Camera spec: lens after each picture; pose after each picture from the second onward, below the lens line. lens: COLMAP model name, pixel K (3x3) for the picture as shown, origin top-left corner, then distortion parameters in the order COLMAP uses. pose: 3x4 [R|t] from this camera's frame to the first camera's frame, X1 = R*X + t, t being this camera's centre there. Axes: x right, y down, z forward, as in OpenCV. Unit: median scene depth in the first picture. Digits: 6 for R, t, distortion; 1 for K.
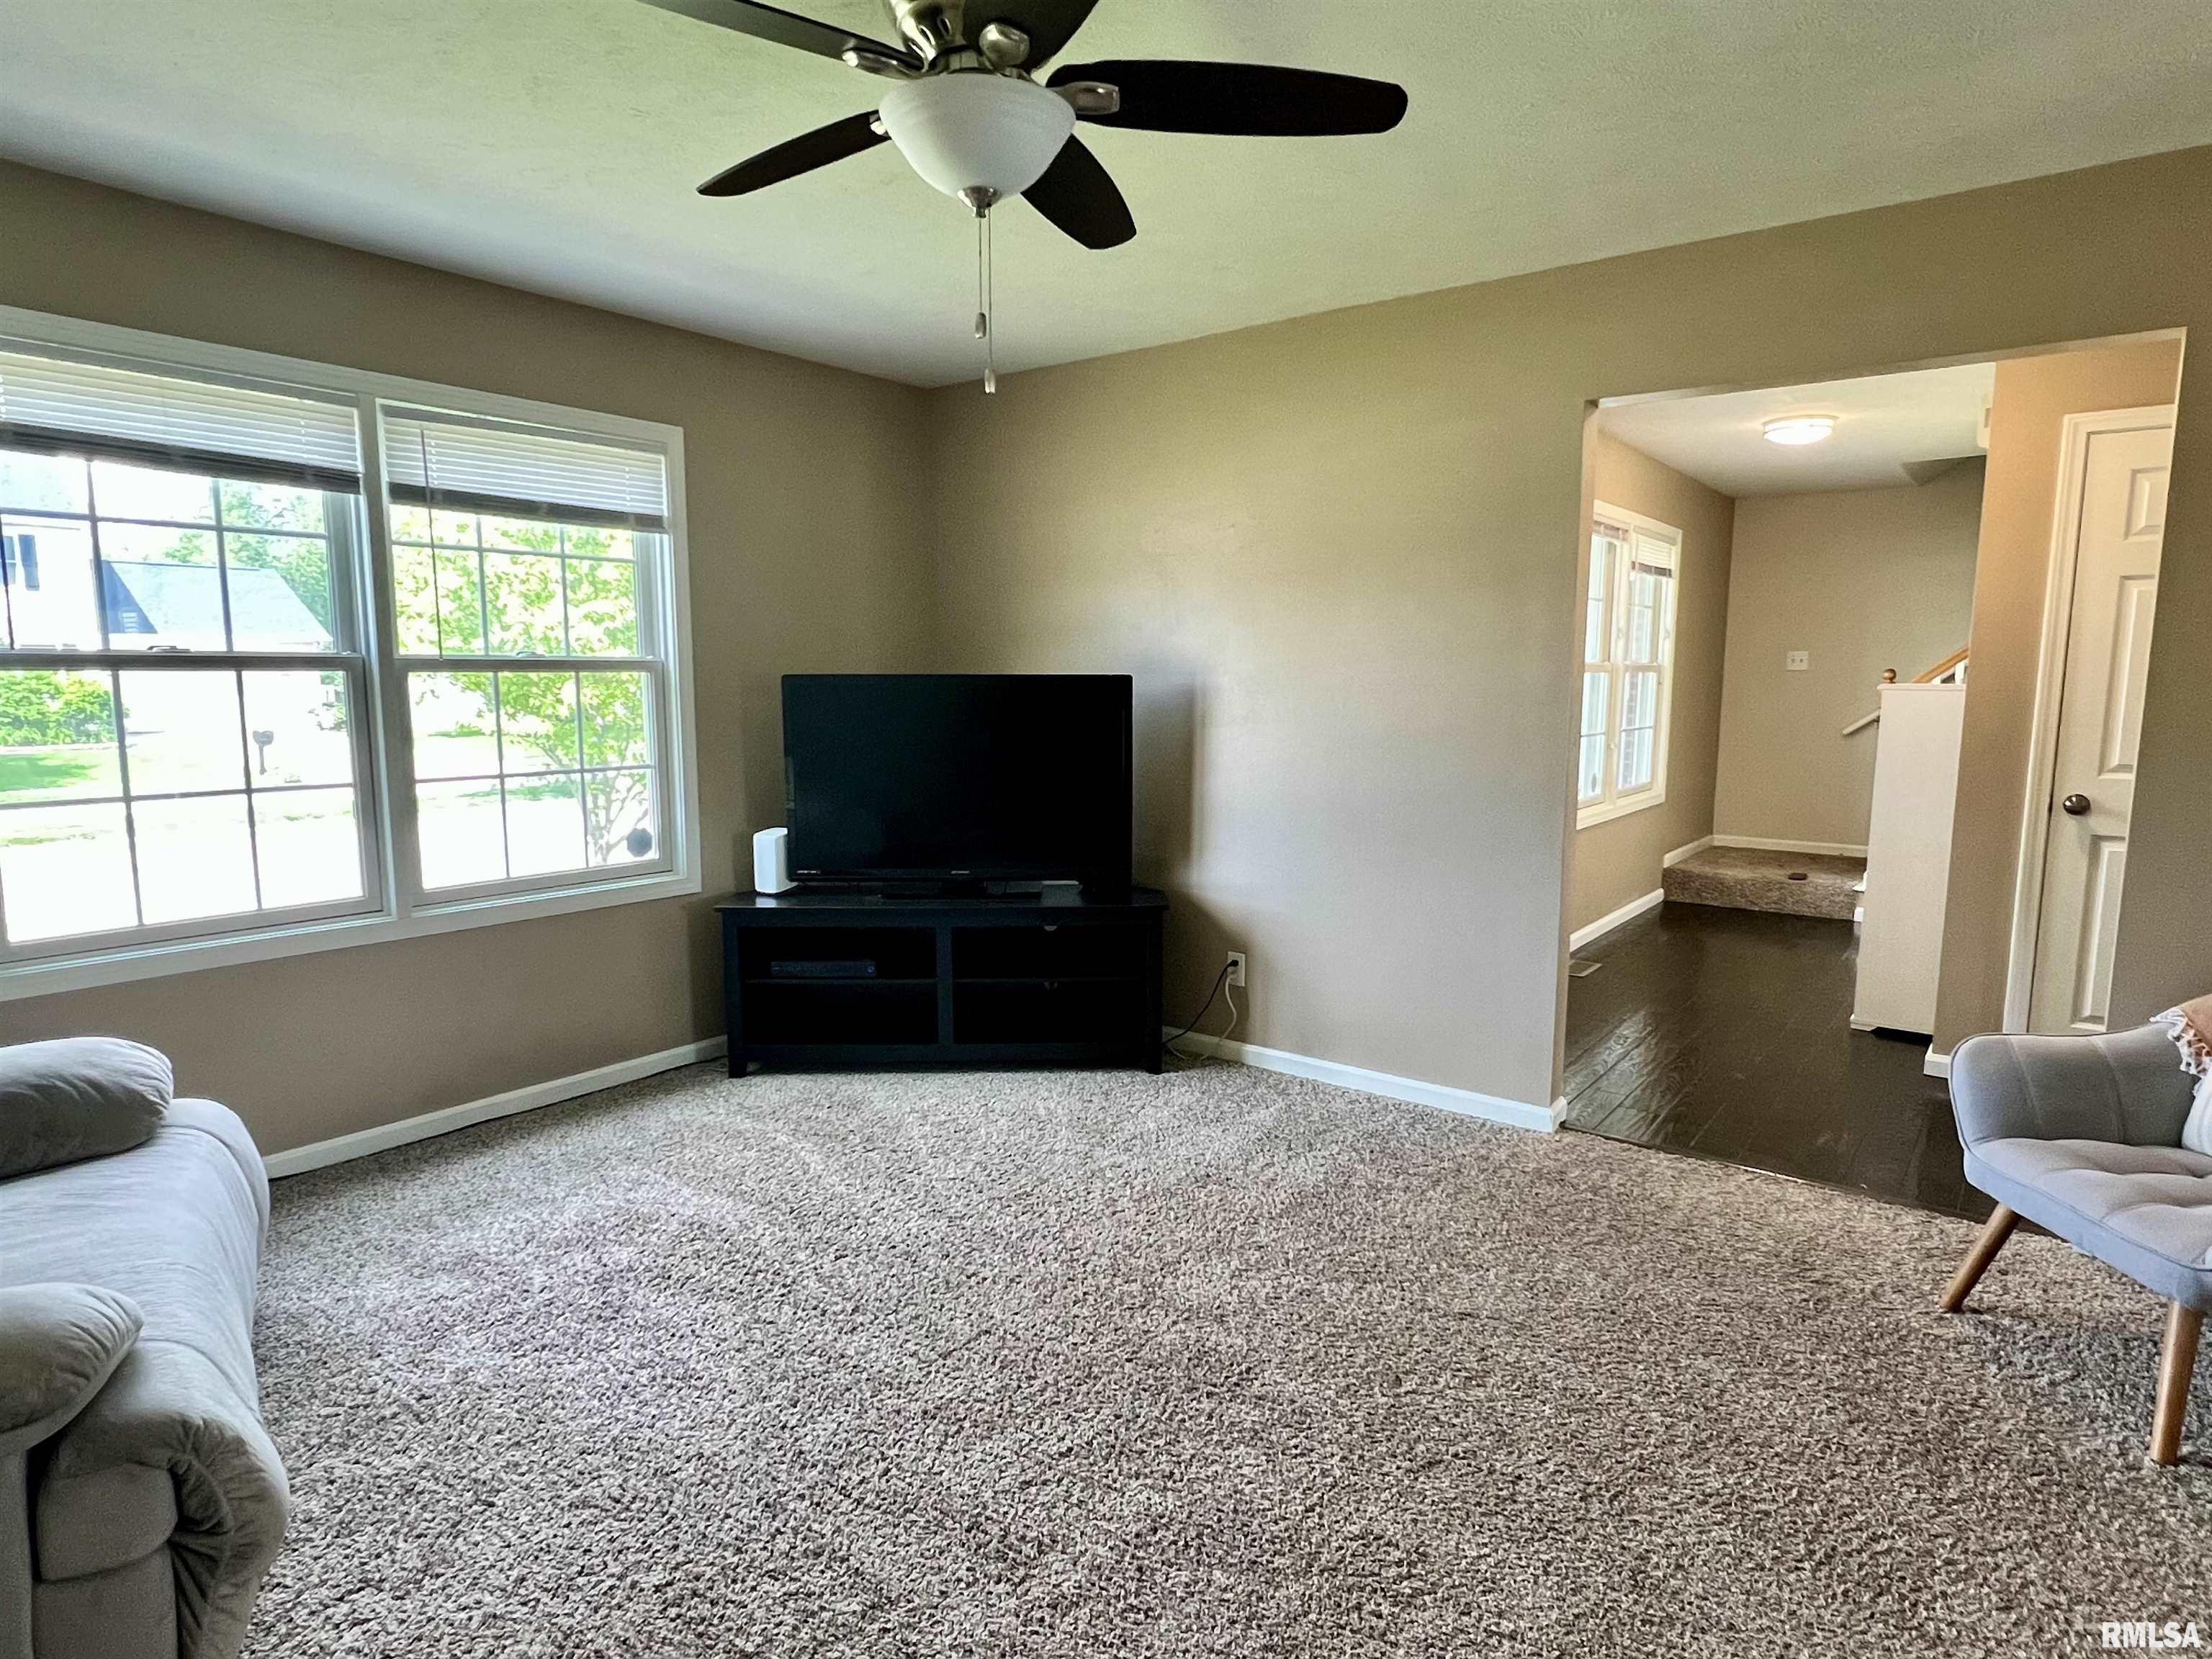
lens RADIAL K [[1252.3, 0, 1106.0], [0, 1252.3, 829.5], [0, 0, 1]] dist [-0.001860, -0.001263]
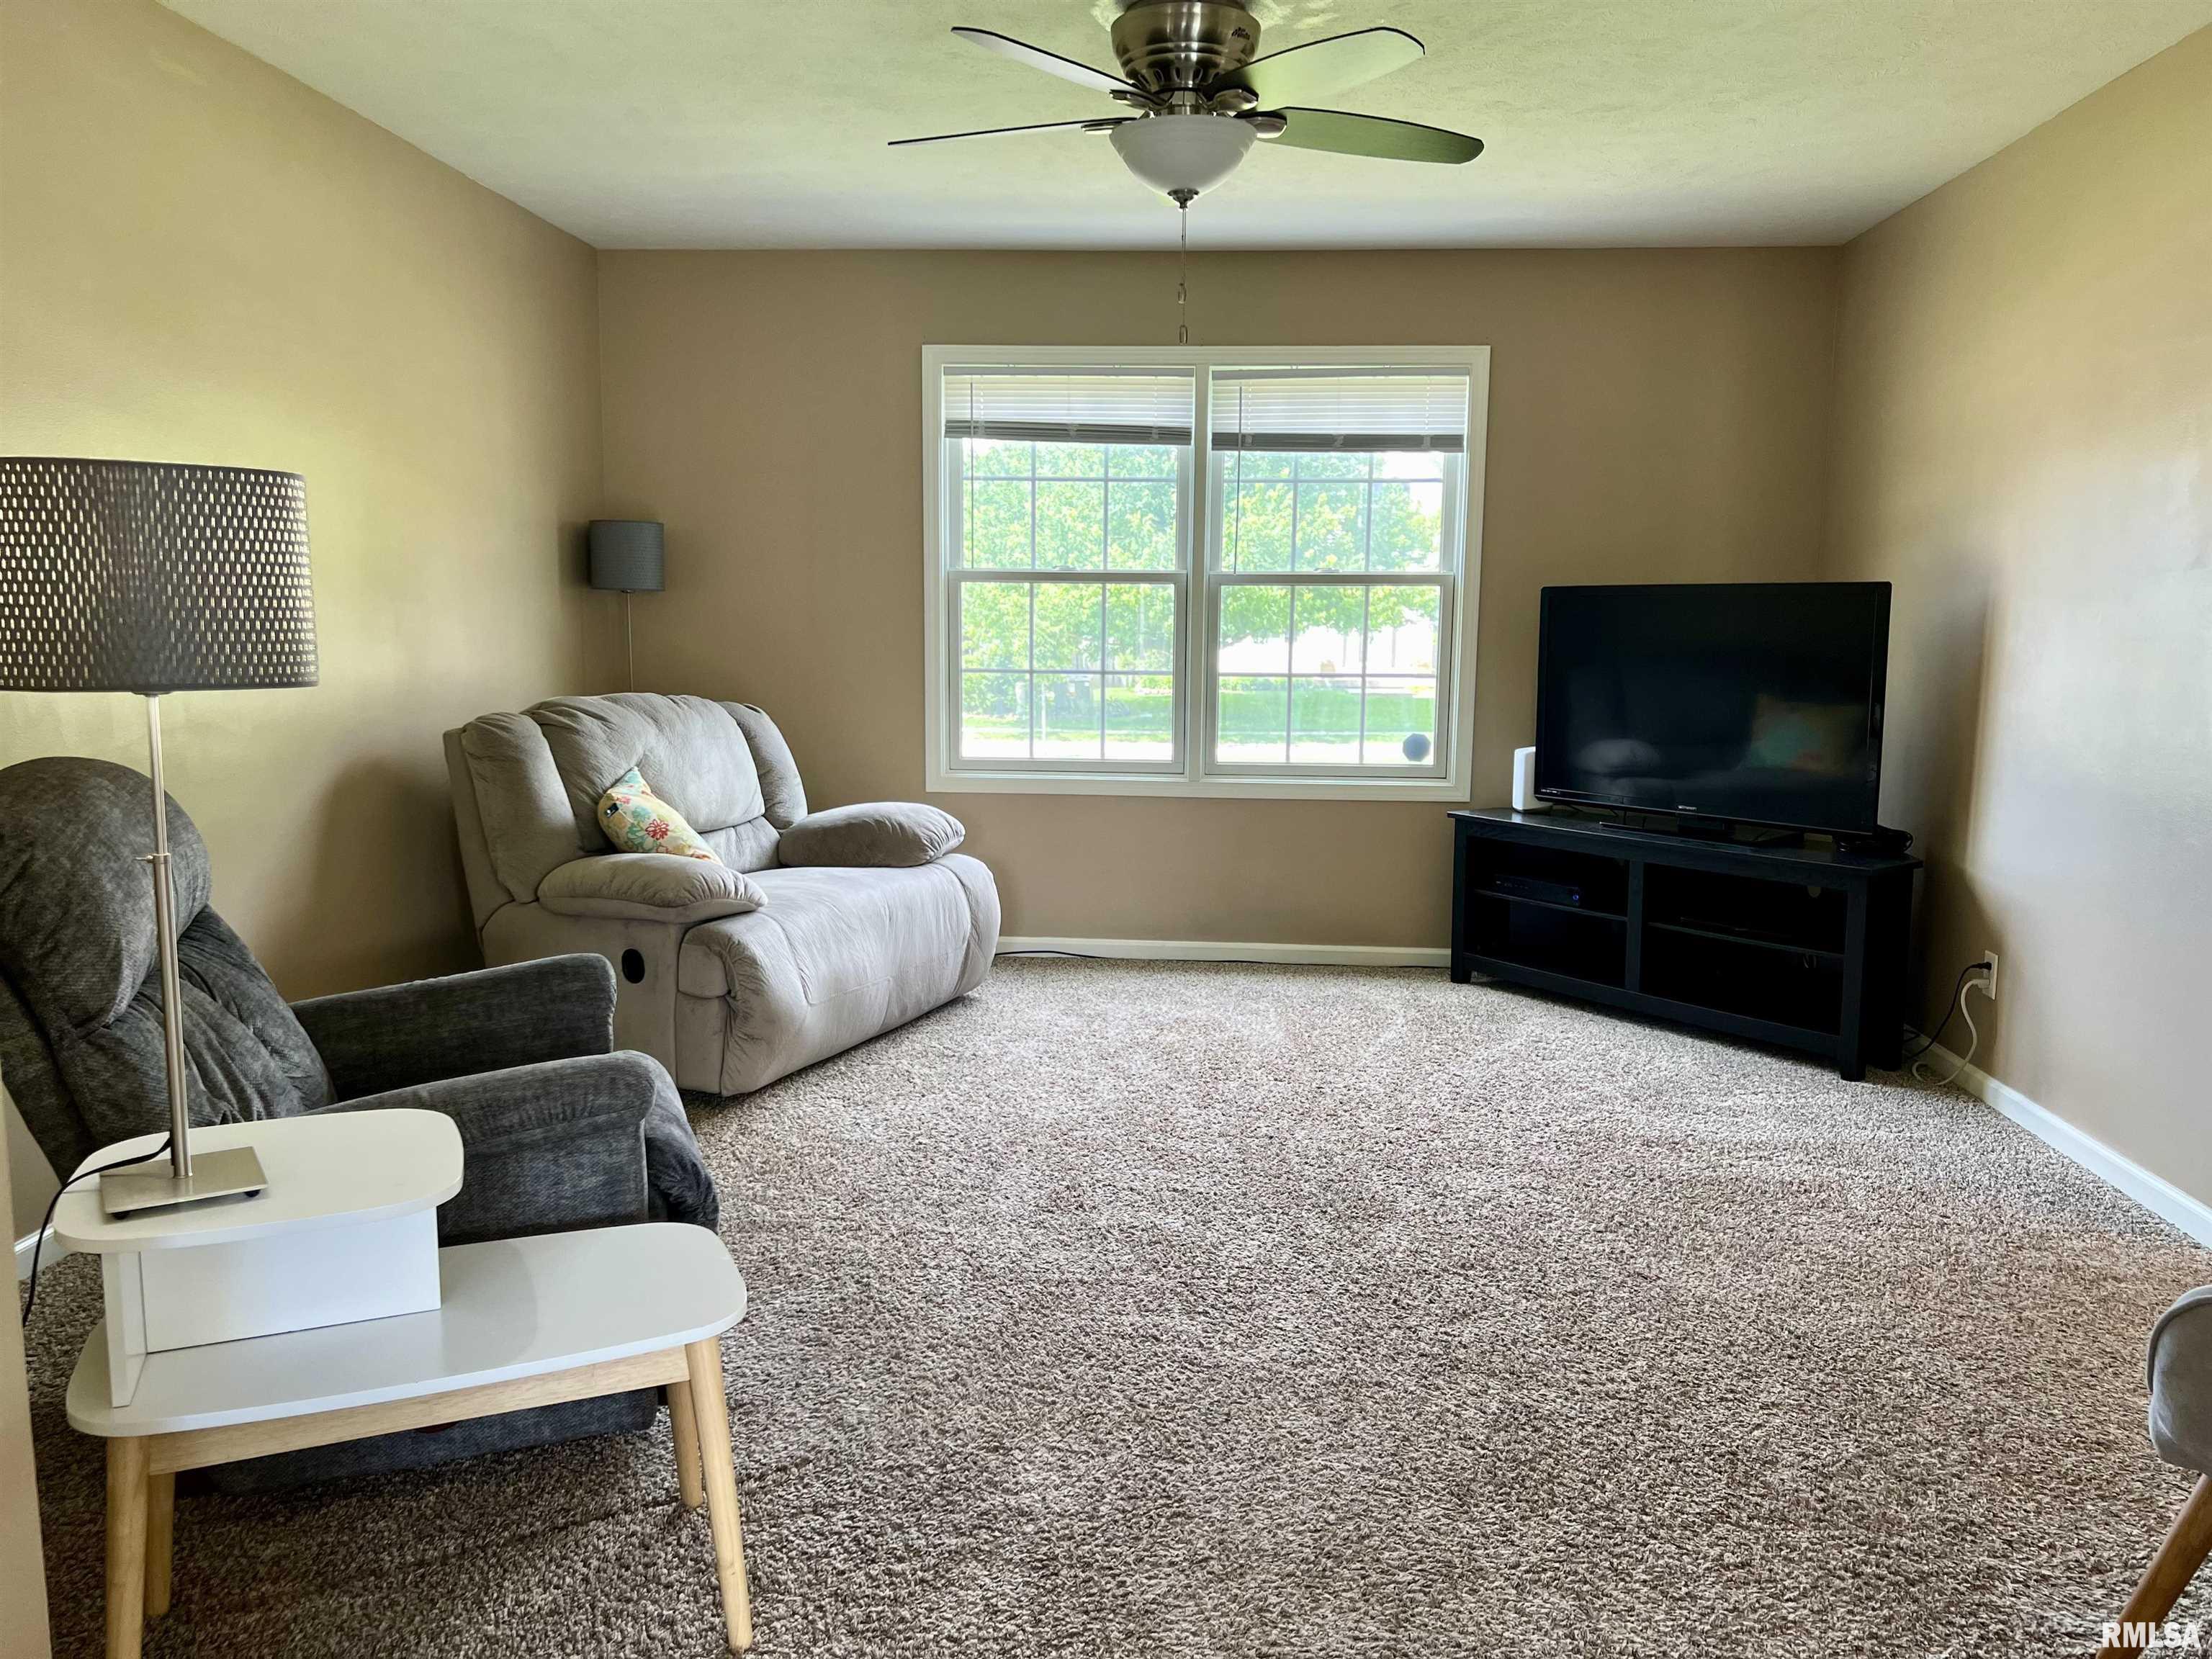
lens RADIAL K [[1650.4, 0, 1106.0], [0, 1650.4, 829.5], [0, 0, 1]] dist [0.088968, -0.104532]
pose [[0.554839, 0.110461, -0.824592, 0.686300], [-0.113900, 0.991900, 0.056234, 0.032528], [0.824124, 0.062720, 0.562926, -0.004235]]
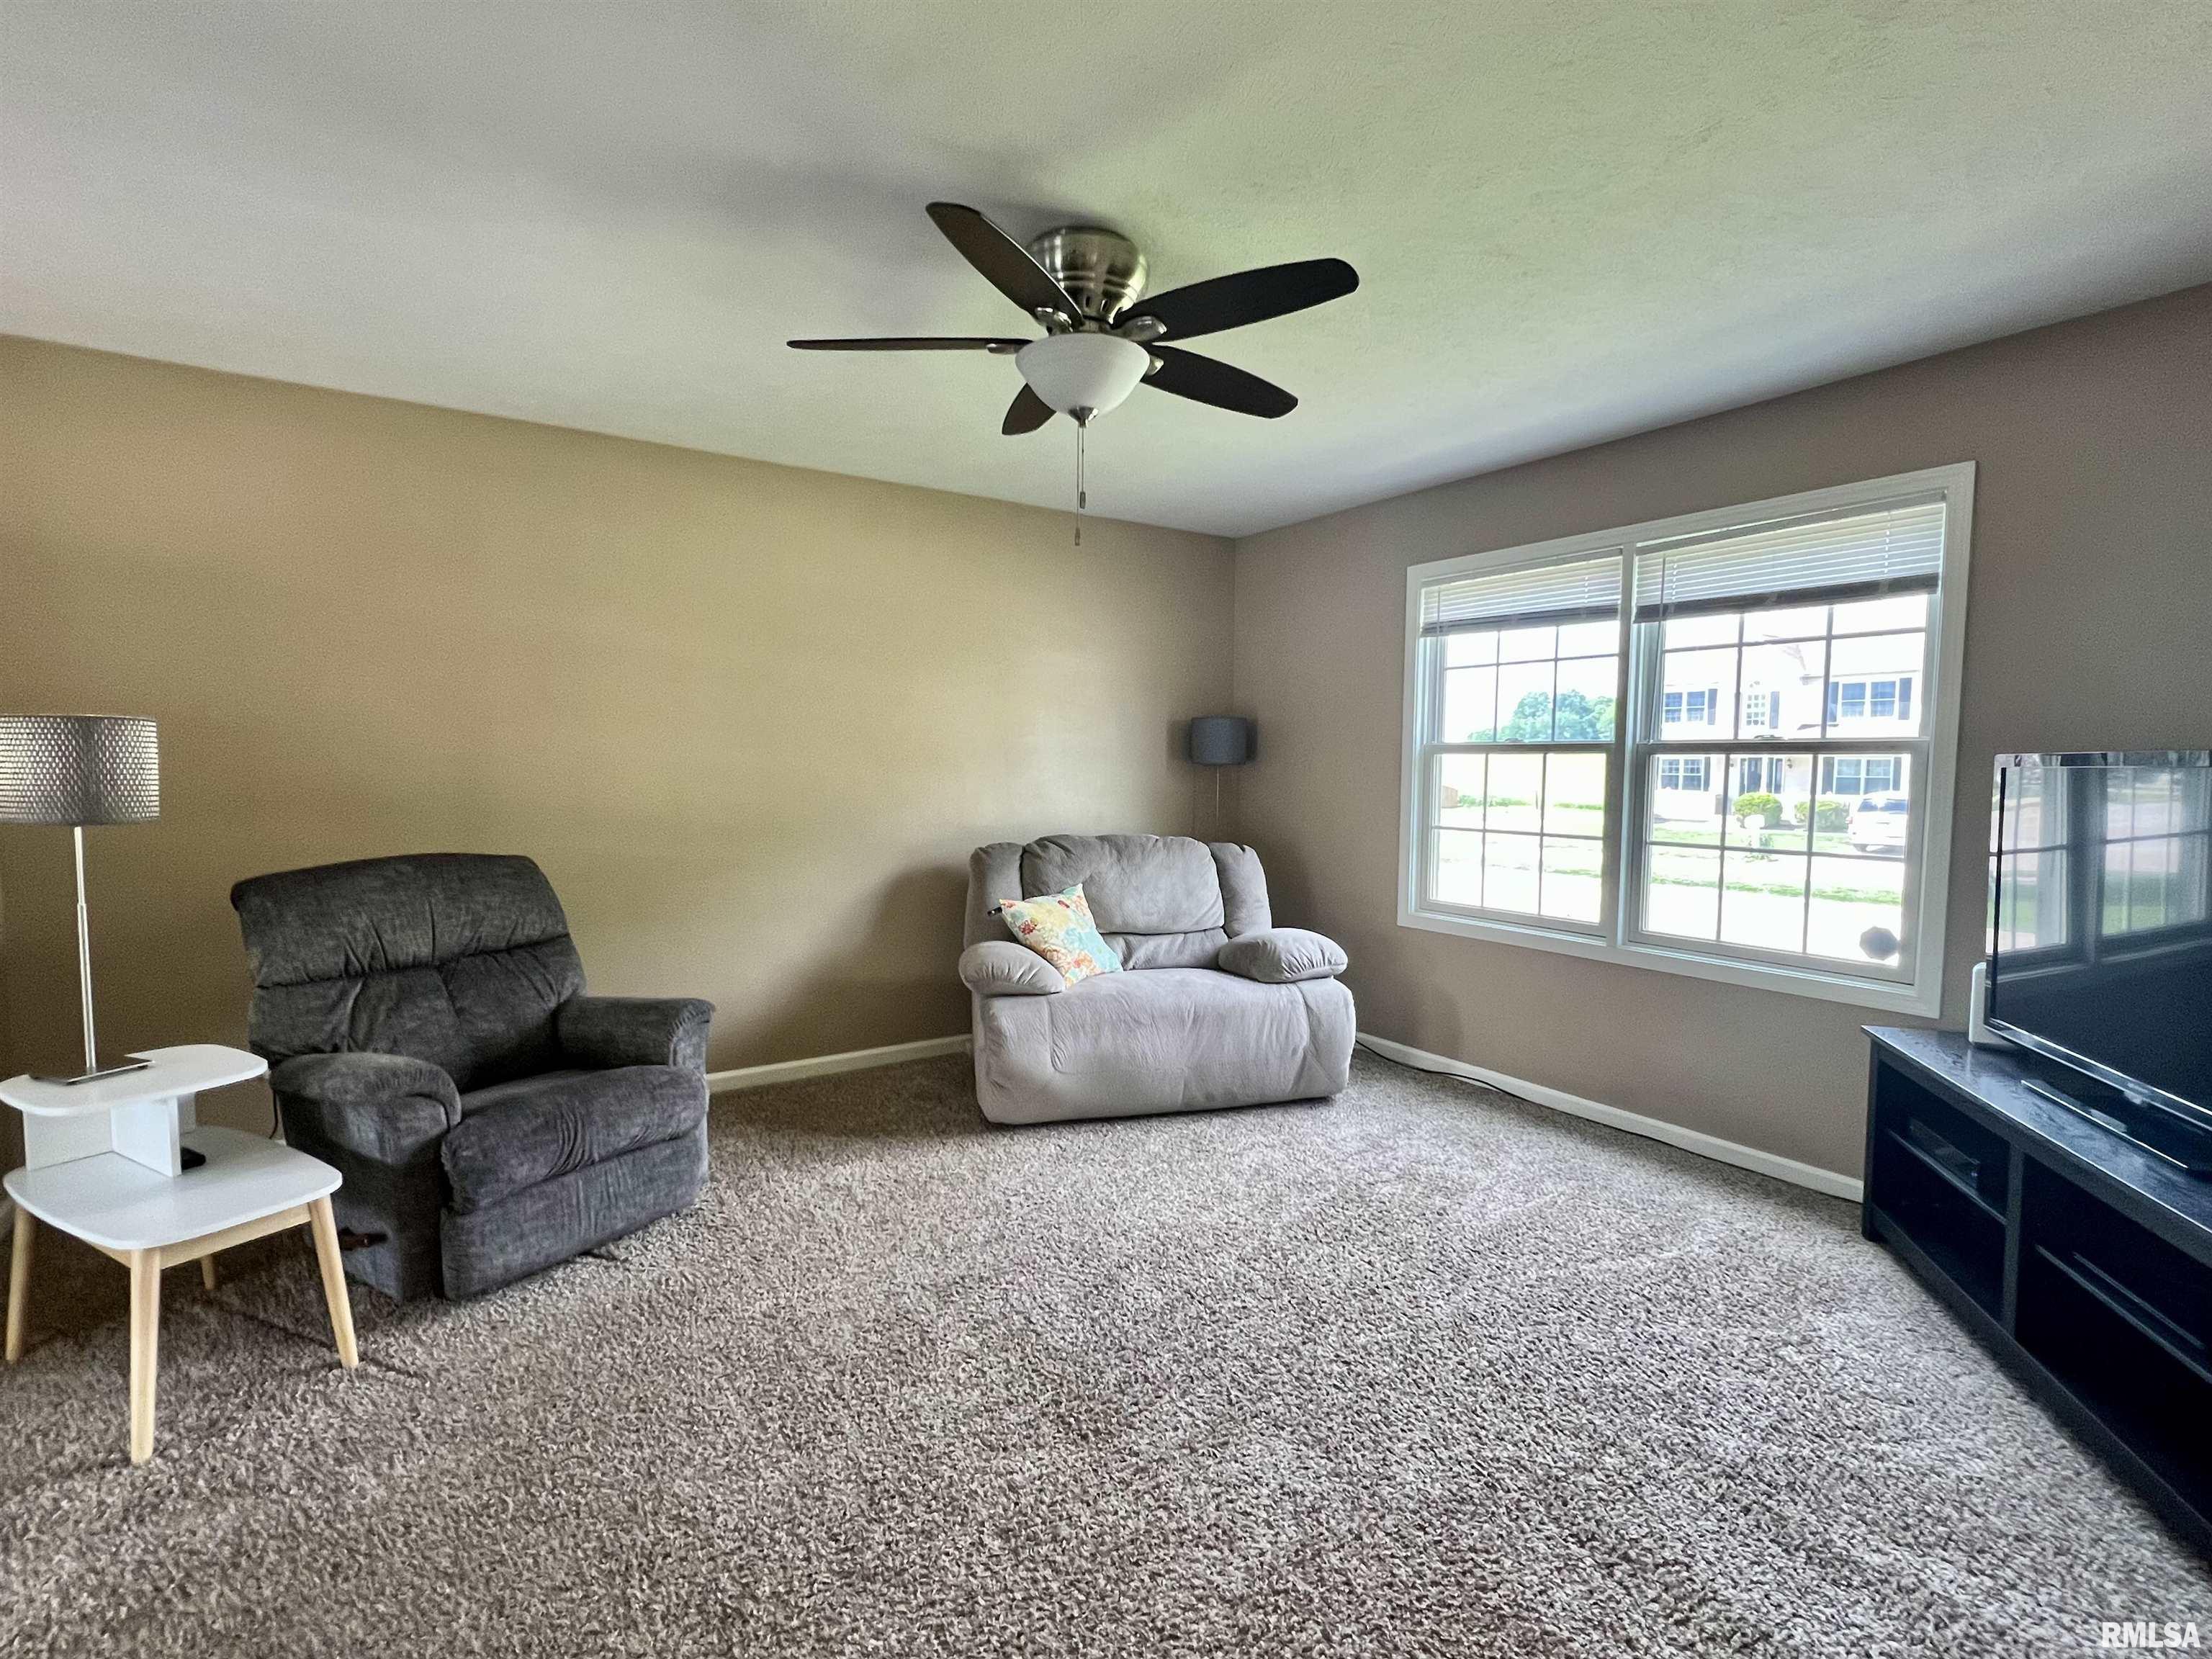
lens RADIAL K [[1022.9, 0, 1106.0], [0, 1022.9, 829.5], [0, 0, 1]] dist [-0.005113, -0.000358]
pose [[-0.316722, 0.056795, -0.946816, 0.520295], [-0.128988, 0.986354, 0.102315, -0.077515], [0.939707, 0.154534, -0.305074, 0.732054]]
